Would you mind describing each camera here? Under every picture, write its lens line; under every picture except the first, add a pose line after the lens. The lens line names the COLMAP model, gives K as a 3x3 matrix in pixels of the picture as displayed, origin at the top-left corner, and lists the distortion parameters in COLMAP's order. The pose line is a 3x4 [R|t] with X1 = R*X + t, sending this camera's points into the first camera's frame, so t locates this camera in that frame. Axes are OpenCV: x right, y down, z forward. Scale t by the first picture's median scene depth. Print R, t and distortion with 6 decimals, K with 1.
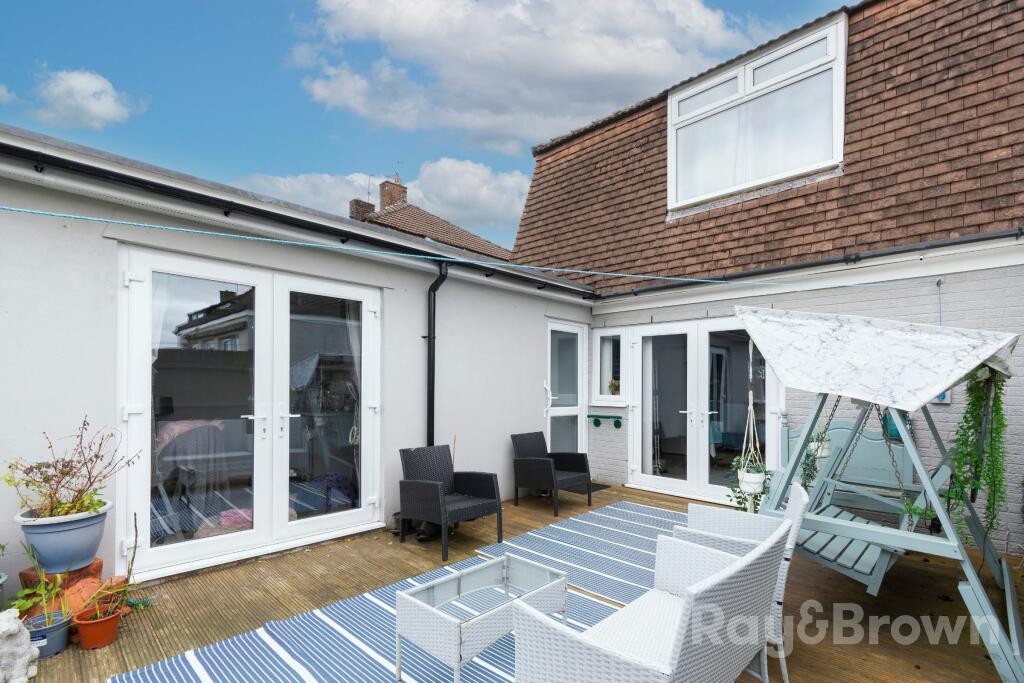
lens RADIAL K [[475.3, 0, 514.4], [0, 475.3, 379.3], [0, 0, 1]] dist [0.000858, -0.000194]
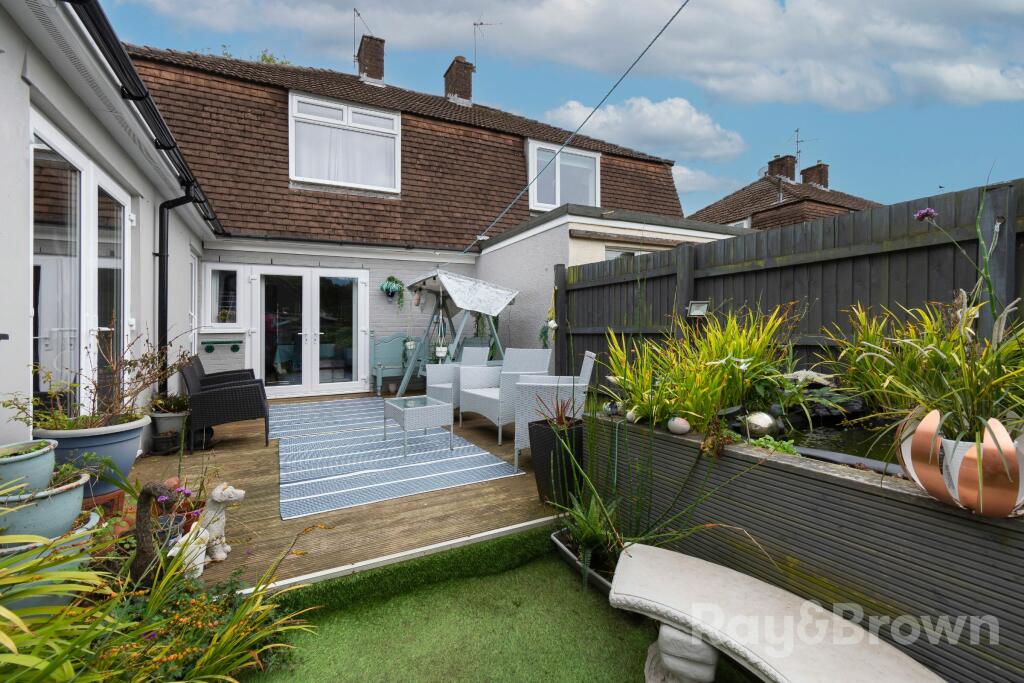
lens RADIAL K [[457.1, 0, 512.0], [0, 457.1, 348.6], [0, 0, 1]] dist [0.001993, 0.000056]
pose [[0.310502, -0.048945, 0.949312, -0.790822], [0.007695, 0.998770, 0.048978, 0.058292], [-0.950542, -0.007903, 0.310496, 0.025777]]
